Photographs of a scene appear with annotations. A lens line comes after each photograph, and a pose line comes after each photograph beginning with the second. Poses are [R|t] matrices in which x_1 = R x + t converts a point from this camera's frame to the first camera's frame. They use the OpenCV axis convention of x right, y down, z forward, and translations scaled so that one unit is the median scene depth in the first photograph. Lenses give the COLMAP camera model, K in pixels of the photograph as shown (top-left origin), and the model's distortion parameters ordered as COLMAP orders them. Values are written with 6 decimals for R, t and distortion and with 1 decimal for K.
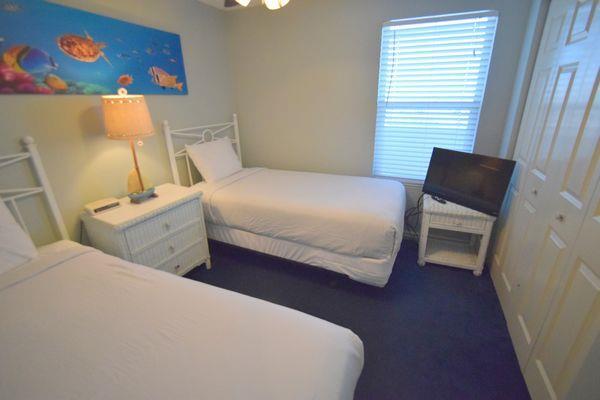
lens RADIAL K [[270.8, 0, 302.0], [0, 270.8, 200.5], [0, 0, 1]] dist [-0.018080, 0.003028]
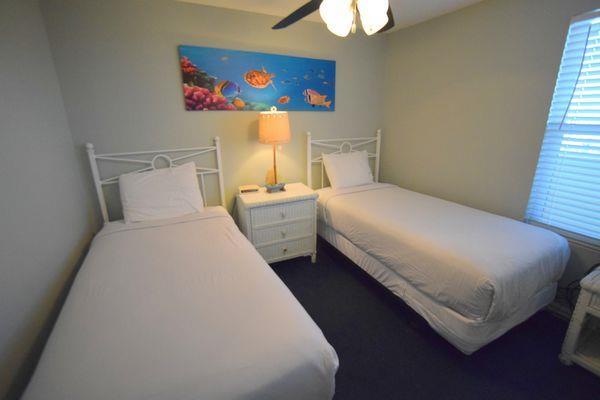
lens RADIAL K [[270.8, 0, 302.6], [0, 270.8, 202.5], [0, 0, 1]] dist [-0.018080, 0.003028]
pose [[0.774024, 0.207073, -0.598338, 0.291846], [-0.232272, 0.971988, 0.035913, -0.025997], [0.589013, 0.111179, 0.800439, 0.042022]]
